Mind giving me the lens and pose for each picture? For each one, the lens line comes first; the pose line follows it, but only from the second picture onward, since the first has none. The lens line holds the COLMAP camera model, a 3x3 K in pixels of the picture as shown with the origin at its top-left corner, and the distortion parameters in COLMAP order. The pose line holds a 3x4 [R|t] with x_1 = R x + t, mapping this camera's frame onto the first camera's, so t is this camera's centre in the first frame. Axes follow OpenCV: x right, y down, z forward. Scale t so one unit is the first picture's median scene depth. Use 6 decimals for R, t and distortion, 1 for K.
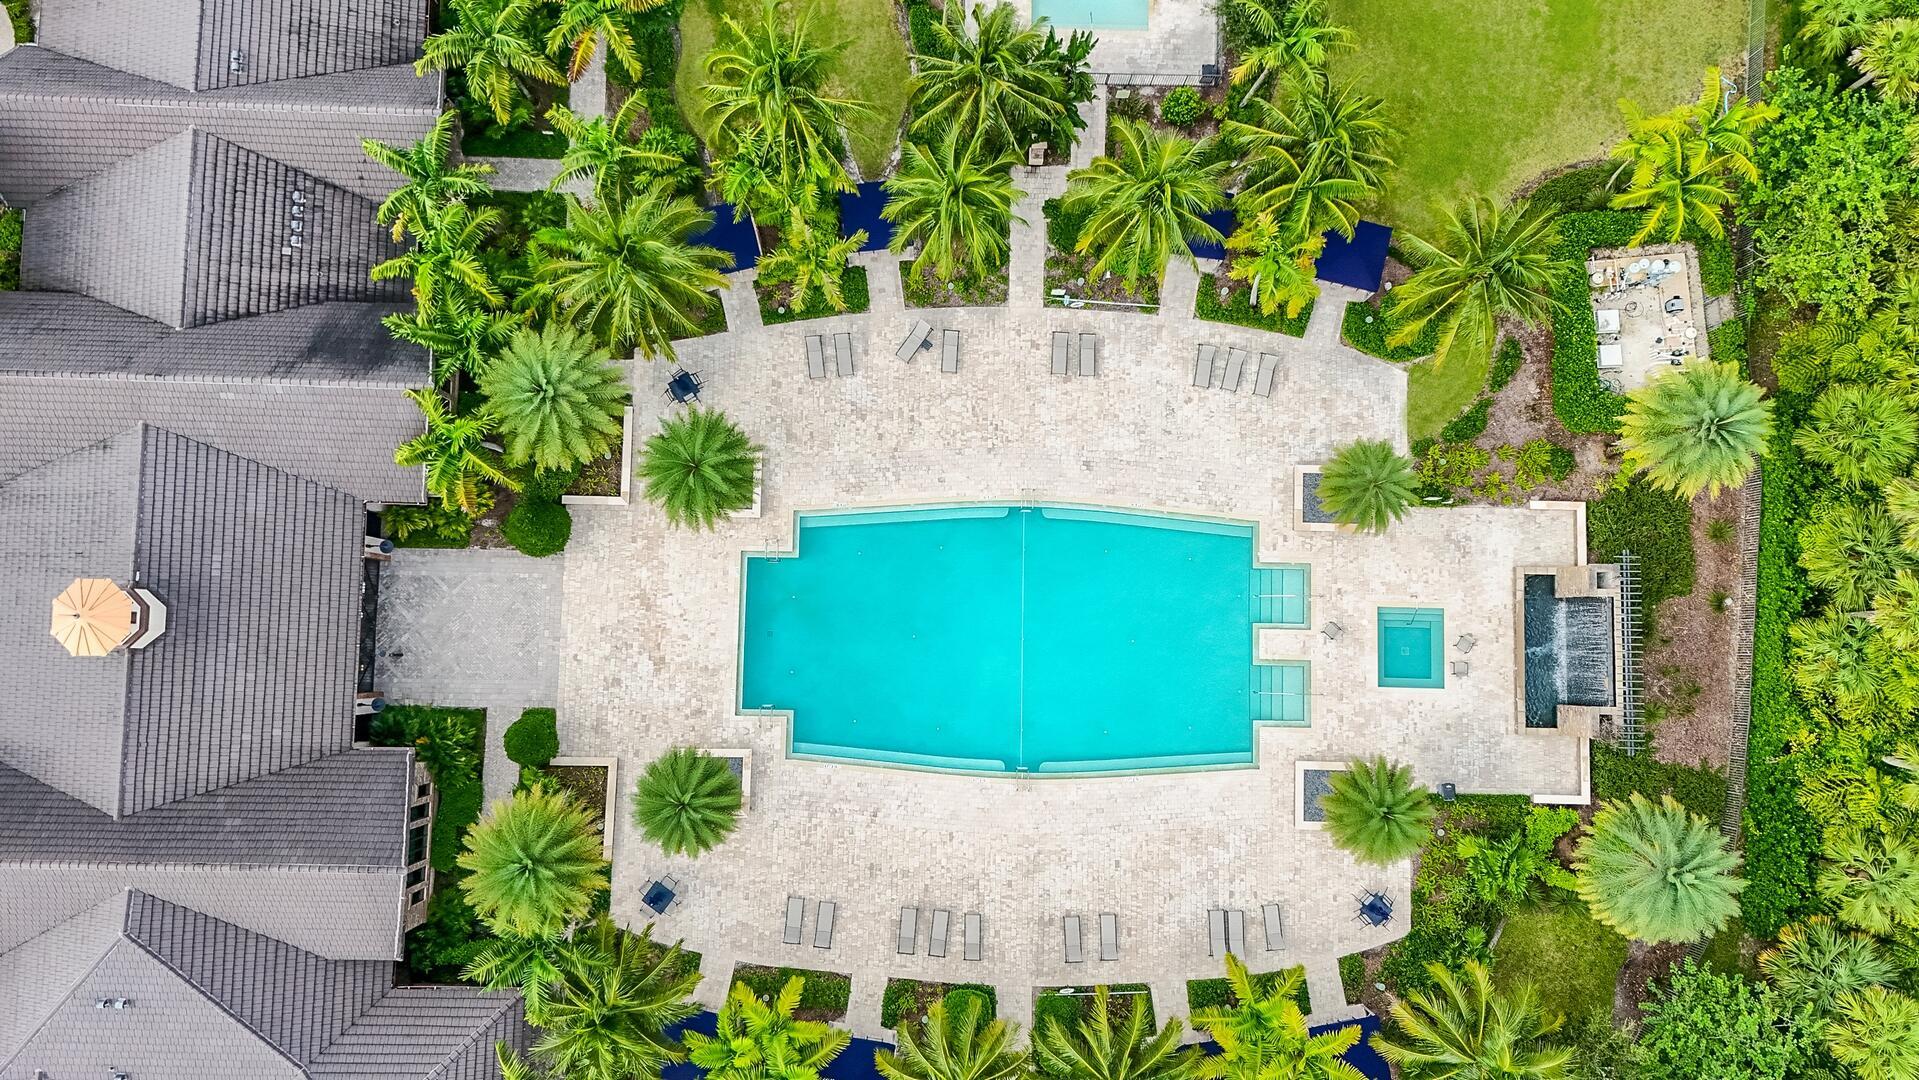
lens RADIAL K [[1356.6, 0, 962.7], [0, 1356.6, 532.9], [0, 0, 1]] dist [0.025541, -0.011991]
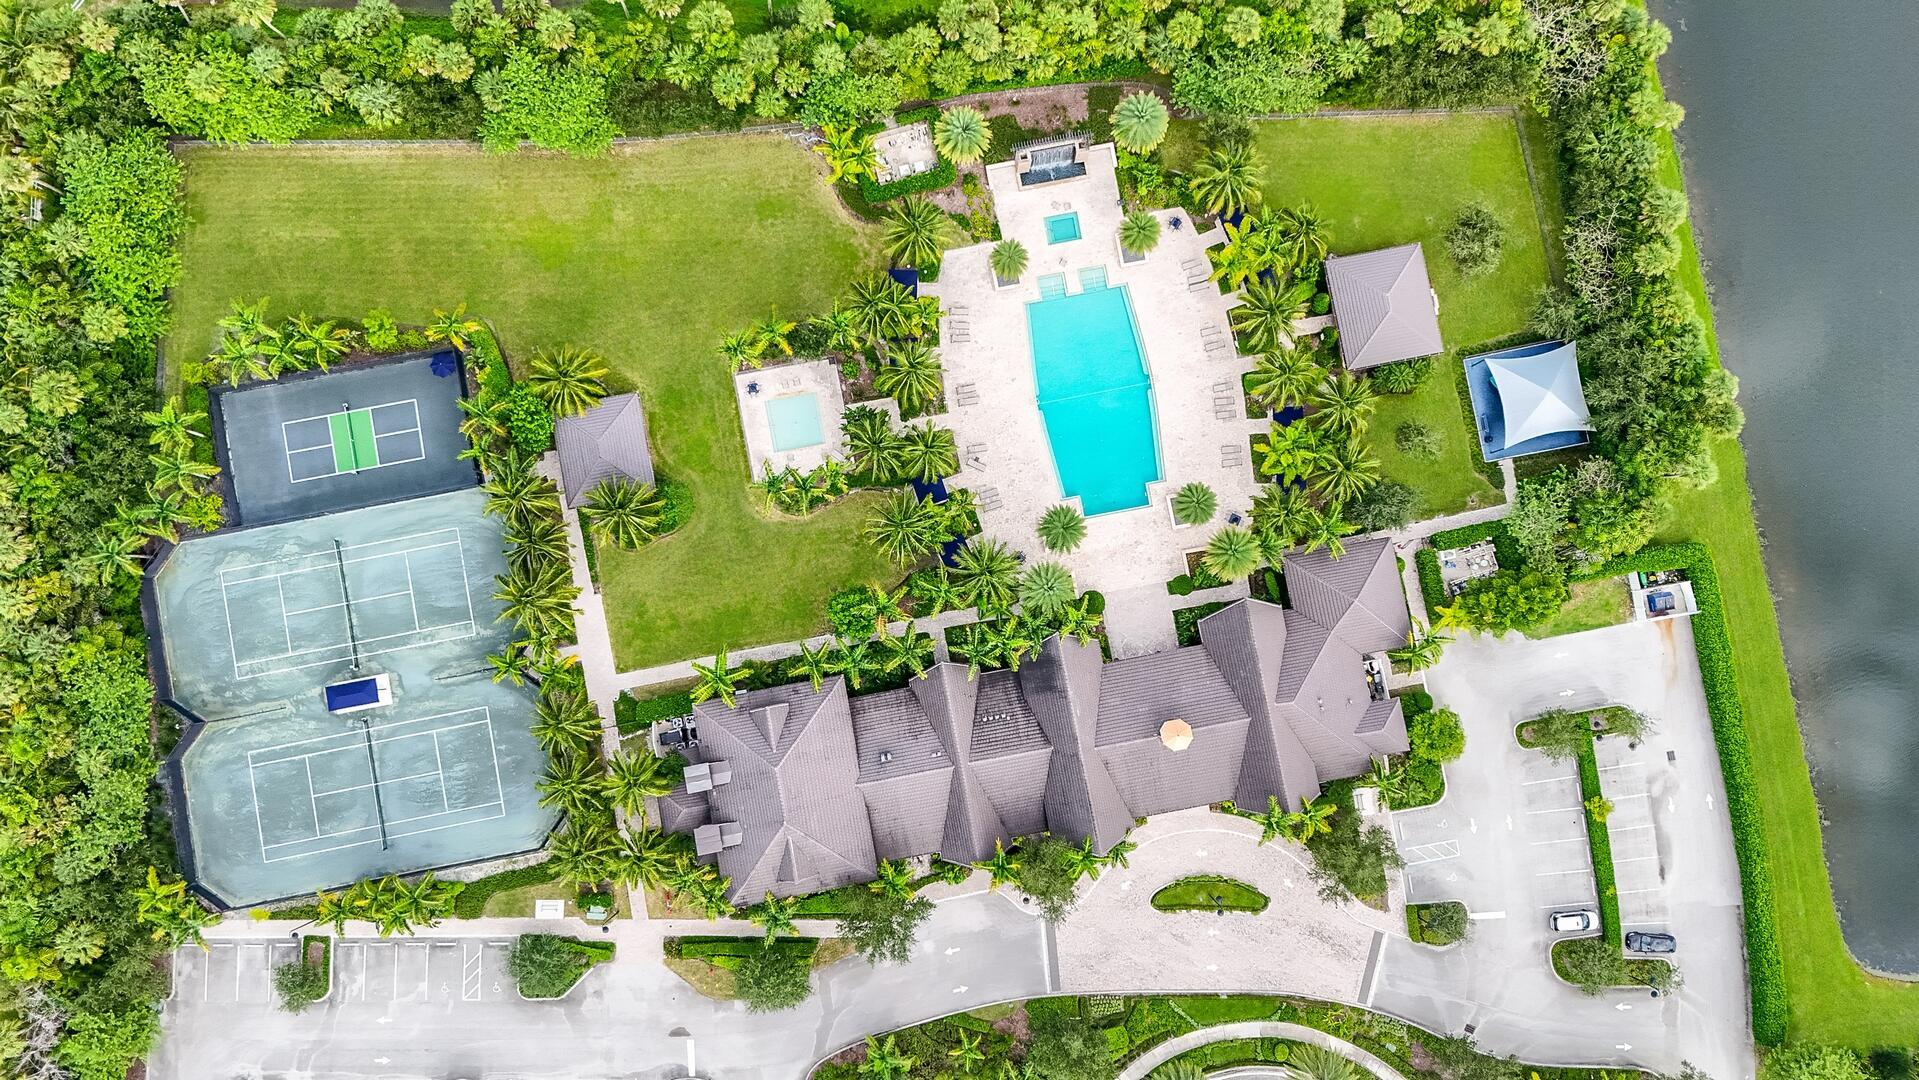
lens RADIAL K [[1356.6, 0, 946.7], [0, 1356.6, 532.8], [0, 0, 1]] dist [0.025541, -0.011991]
pose [[-0.205217, -0.977939, 0.039014, -0.234048], [0.974627, -0.200557, 0.099395, -0.455720], [-0.089377, 0.058421, 0.994283, -1.287553]]
